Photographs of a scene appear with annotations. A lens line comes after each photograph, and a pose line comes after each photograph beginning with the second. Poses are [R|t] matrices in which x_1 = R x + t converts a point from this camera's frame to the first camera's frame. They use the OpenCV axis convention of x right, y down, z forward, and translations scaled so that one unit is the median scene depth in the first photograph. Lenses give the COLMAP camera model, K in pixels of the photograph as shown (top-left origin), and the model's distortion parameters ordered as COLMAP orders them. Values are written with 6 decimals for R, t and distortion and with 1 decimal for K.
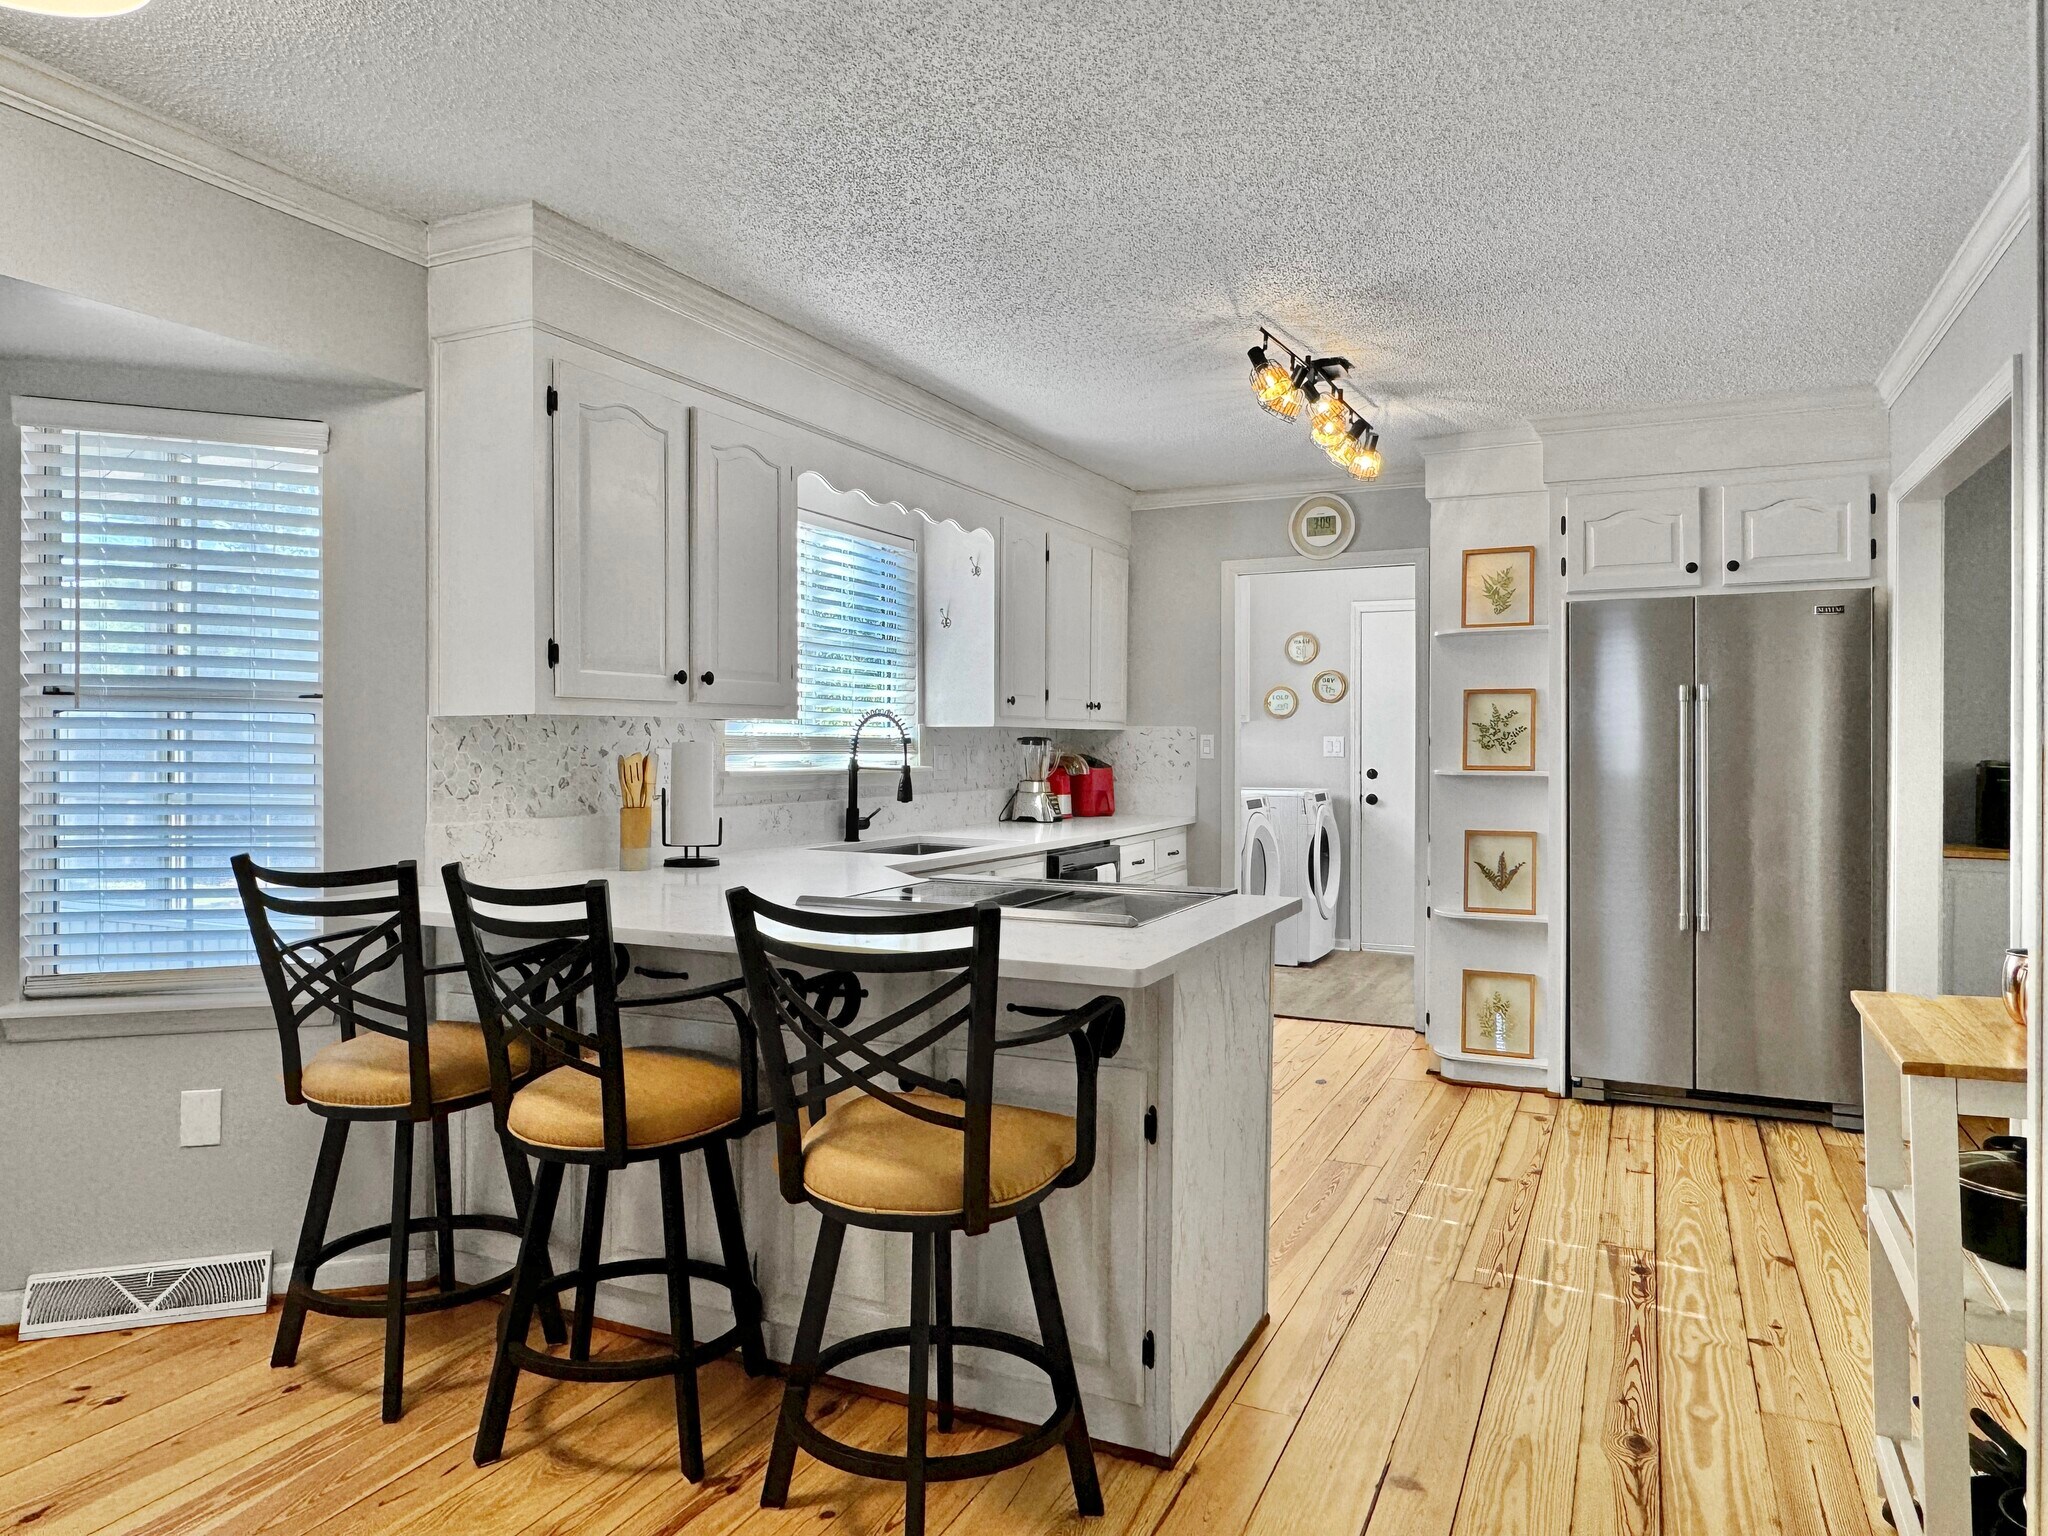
lens RADIAL K [[1355.0, 0, 1025.7], [0, 1355.0, 729.8], [0, 0, 1]] dist [0.023272, 0.000988]
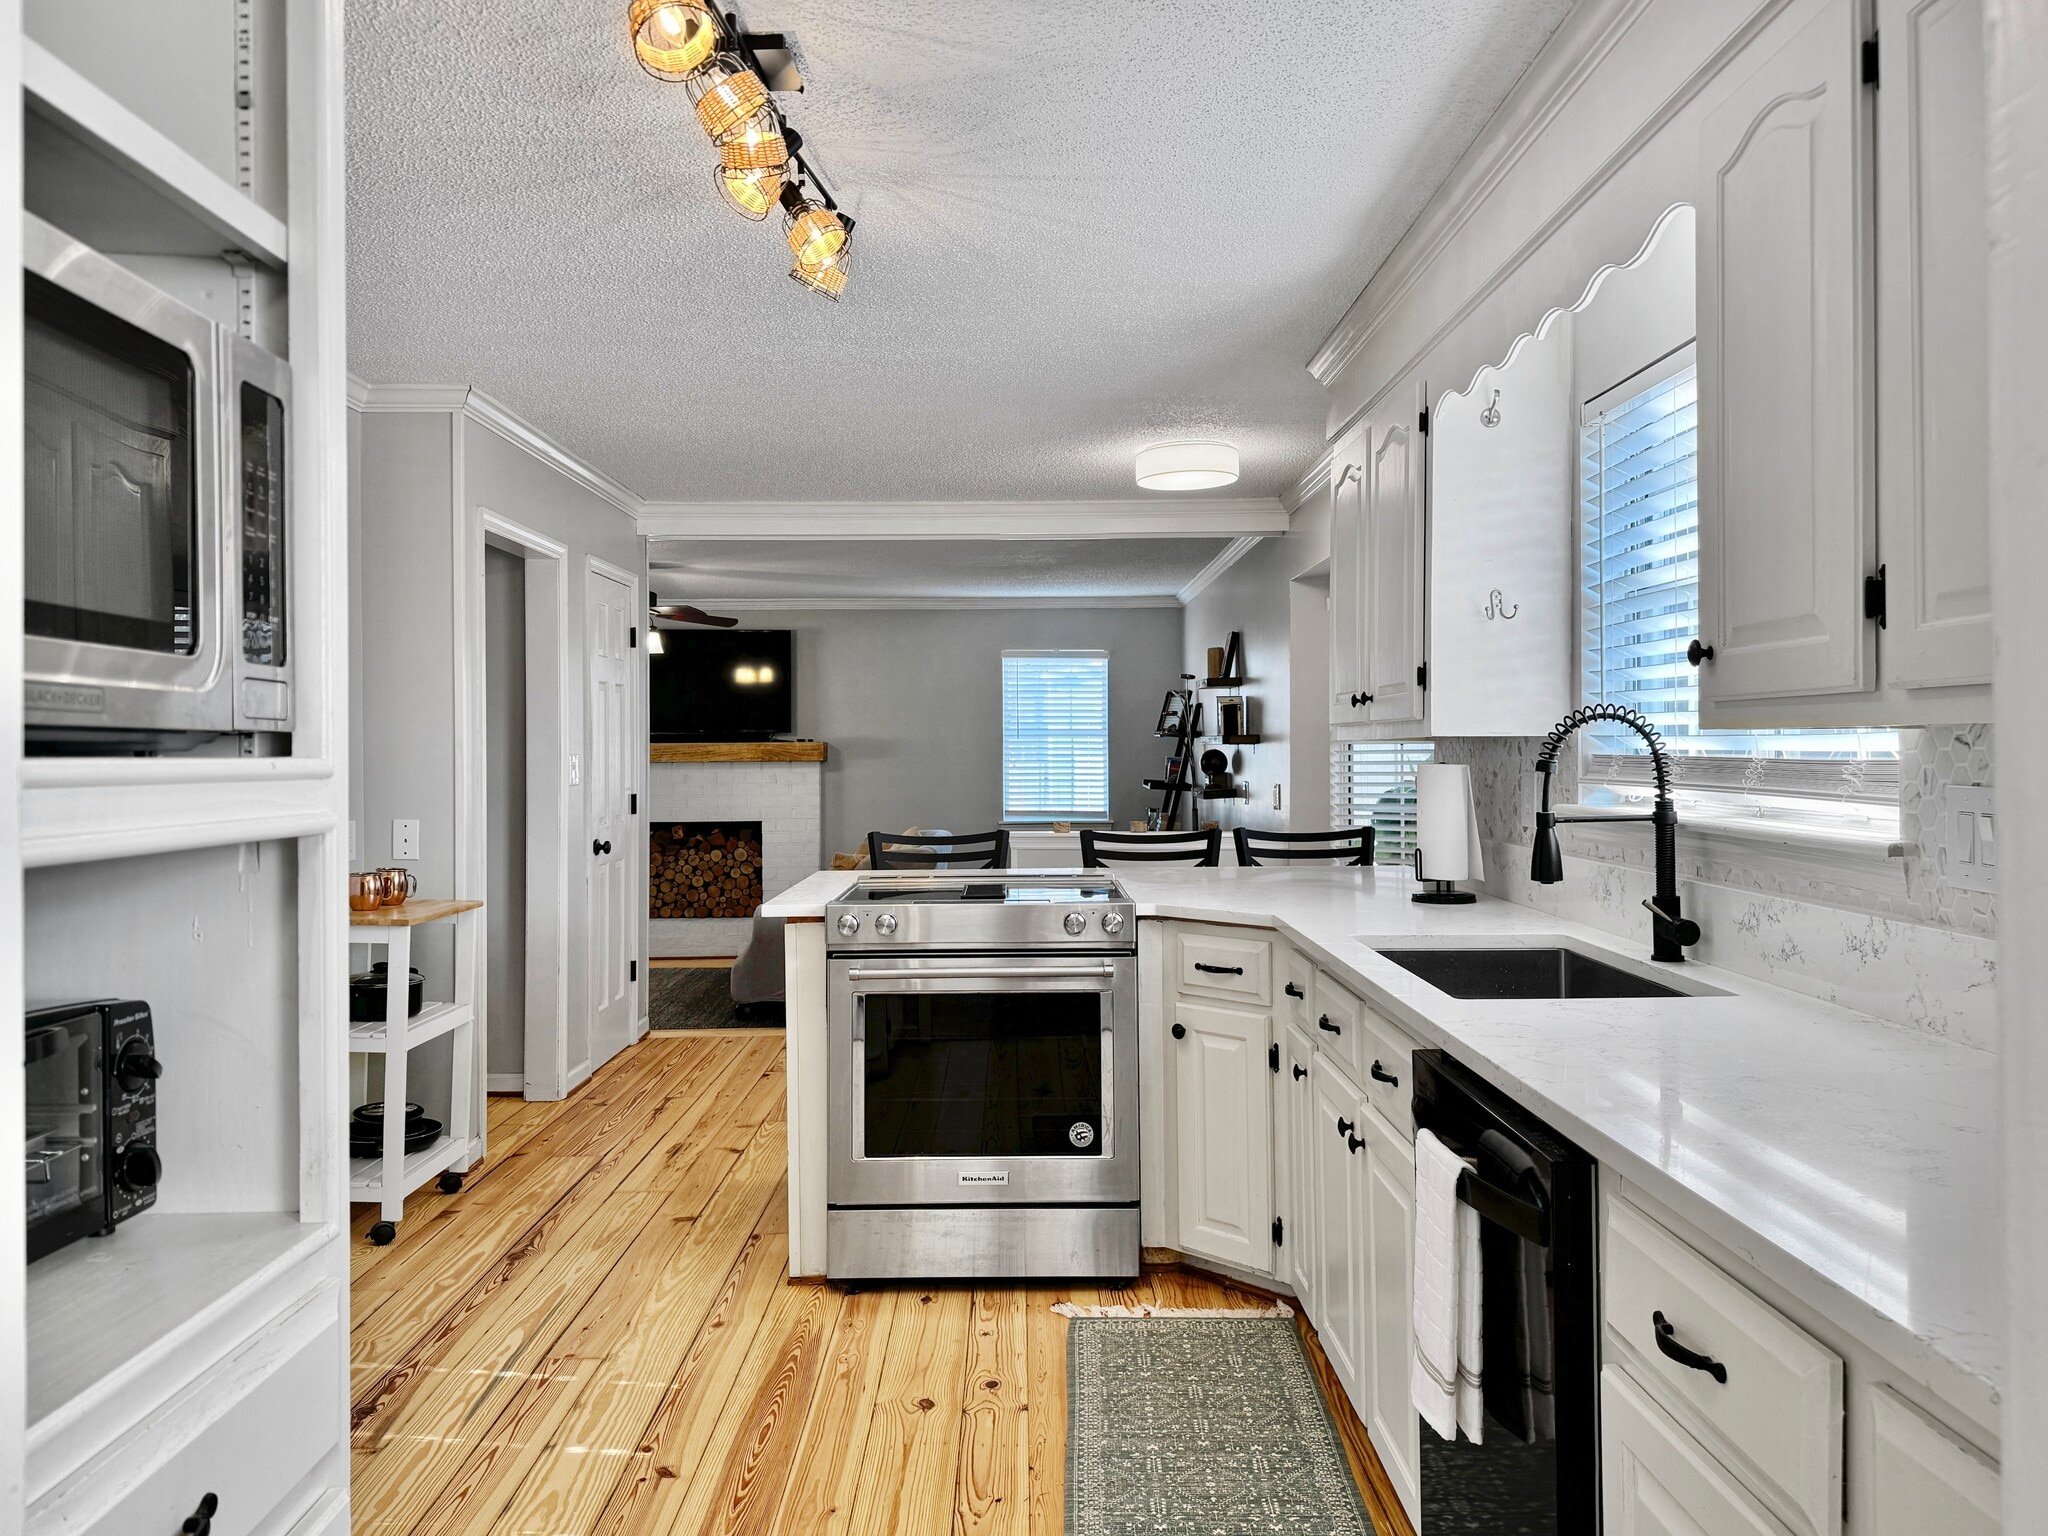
lens RADIAL K [[1494.1, 0, 1020.7], [0, 1494.1, 735.4], [0, 0, 1]] dist [-0.002709, -0.001257]
pose [[-0.905783, -0.002345, -0.423735, 0.516106], [0.007424, 0.999743, -0.021402, 0.012169], [0.423677, -0.022532, -0.905533, 2.160447]]
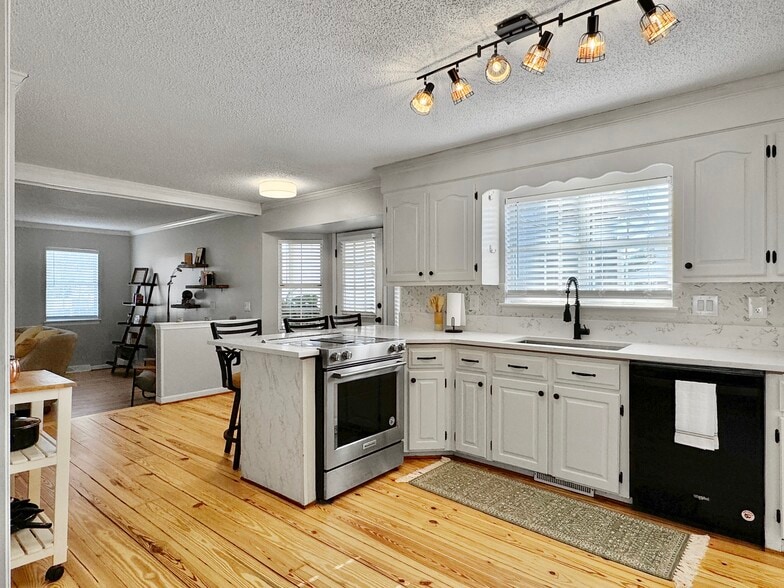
lens RADIAL K [[452.1, 0, 392.0], [0, 452.1, 294.0], [0, 0, 1]] dist [-0.008164, -0.001338]
pose [[-0.260154, 0.001695, -0.965566, 0.972845], [0.010572, 0.999944, -0.001093, 0.013112], [0.965509, -0.010492, -0.260157, 1.380230]]
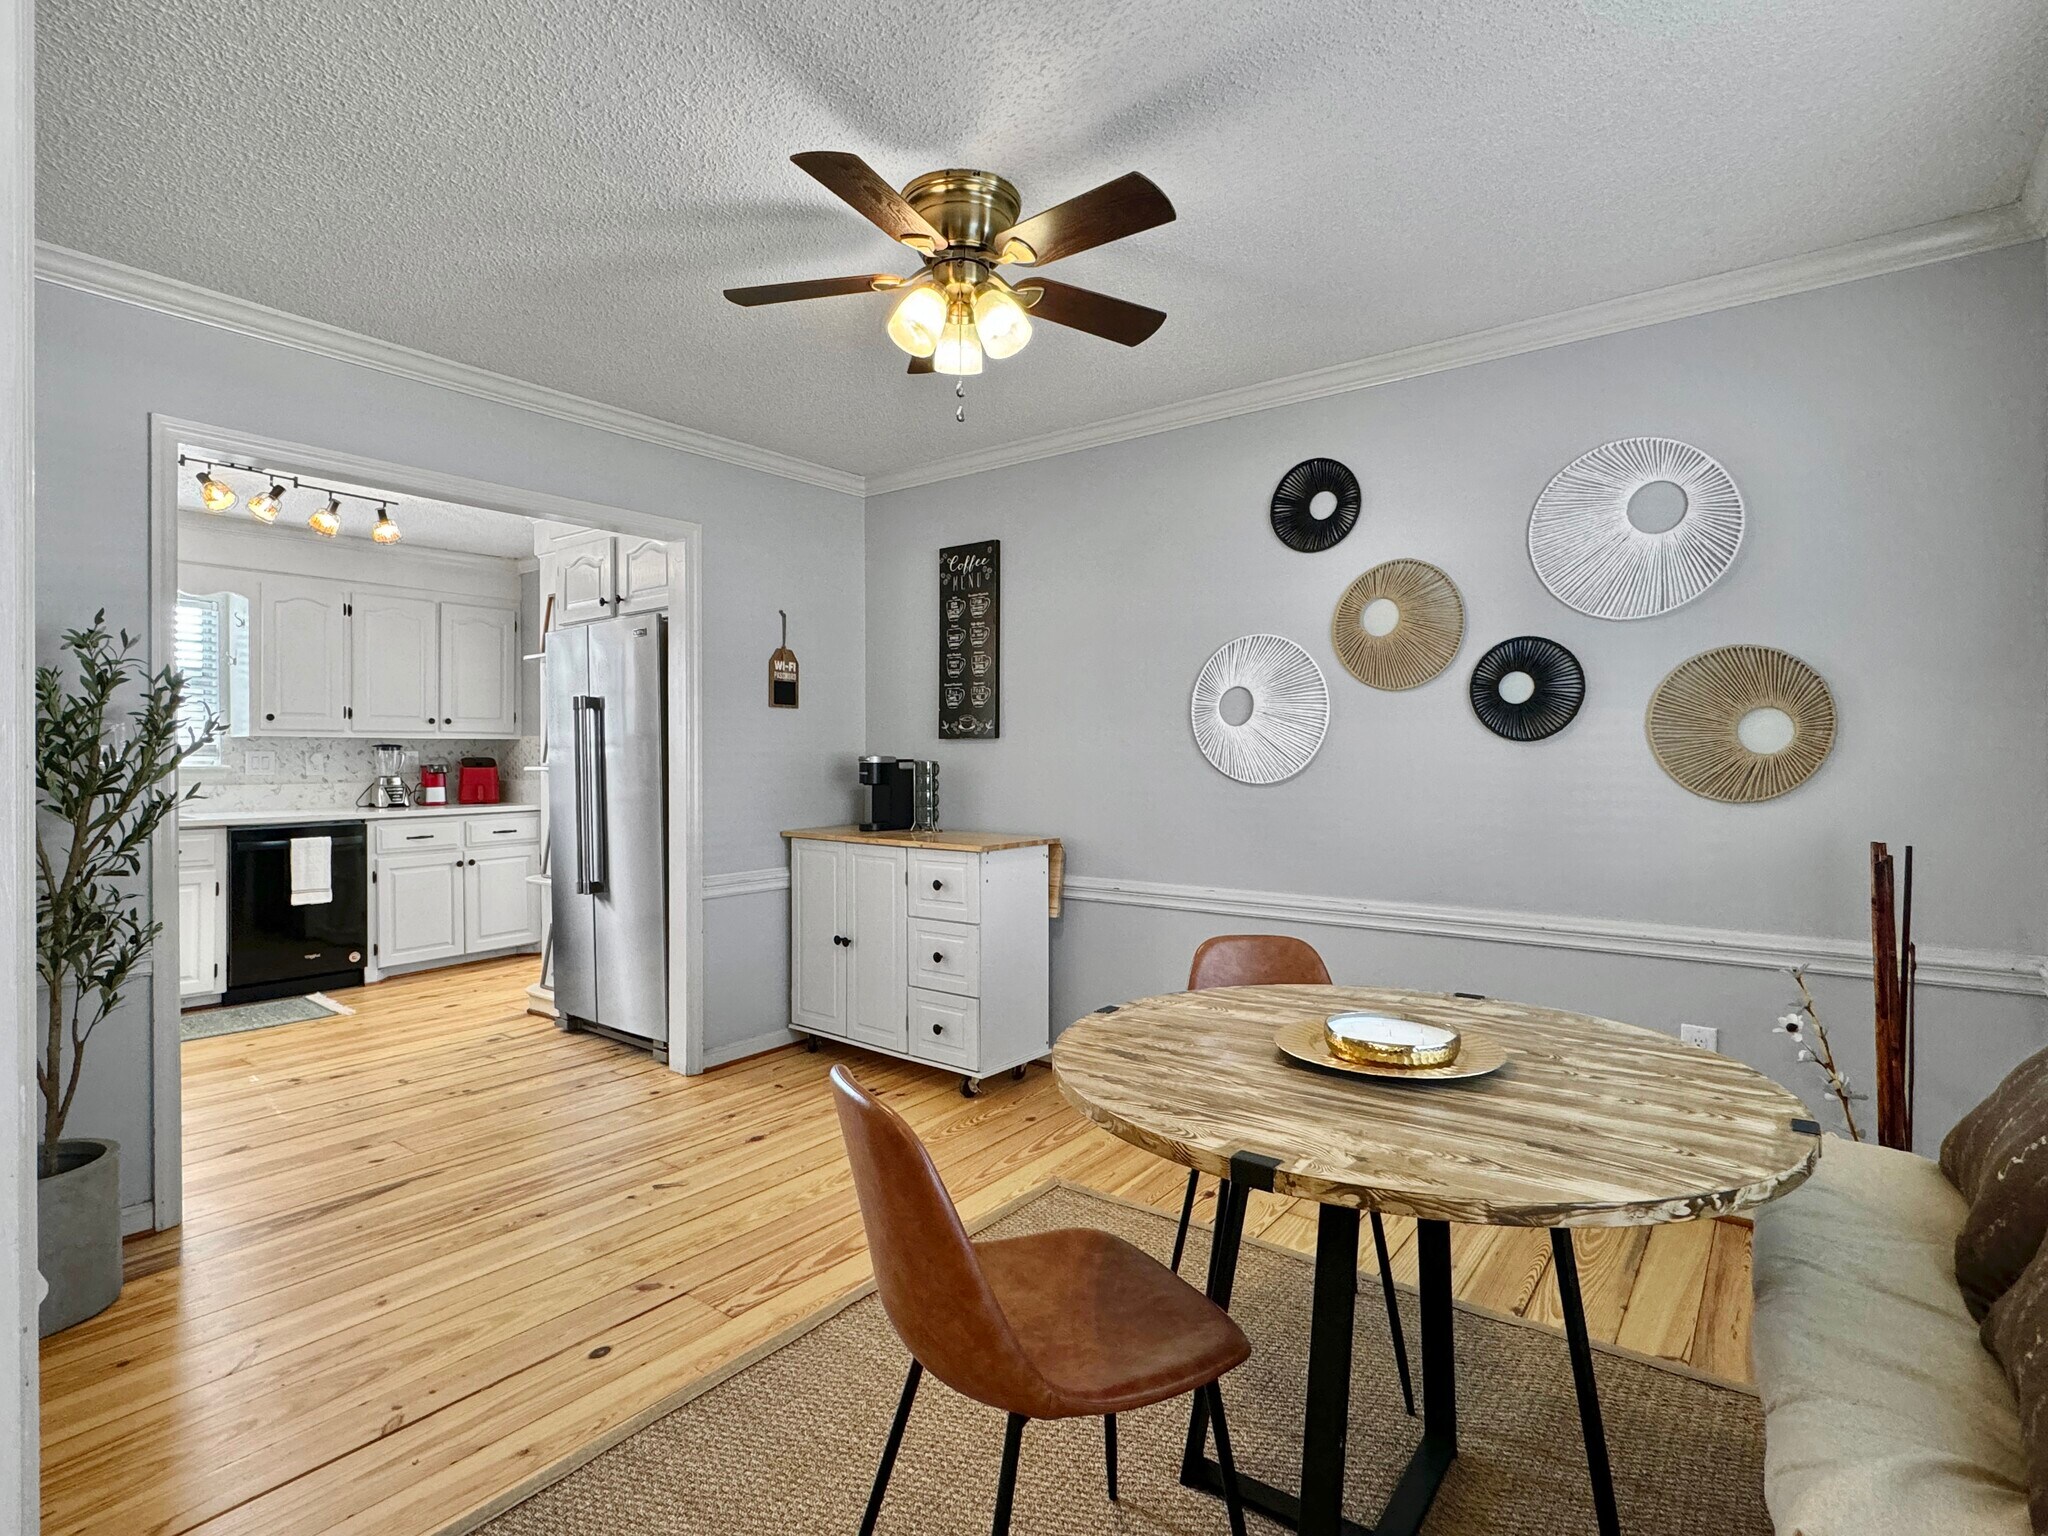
lens RADIAL K [[1035.7, 0, 1015.8], [0, 1035.7, 756.3], [0, 0, 1]] dist [-0.003508, 0.000004]
pose [[0.975617, -0.004132, -0.219439, 1.626765], [0.006382, 0.999934, 0.009545, 0.022251], [0.219385, -0.010712, 0.975579, 0.255037]]
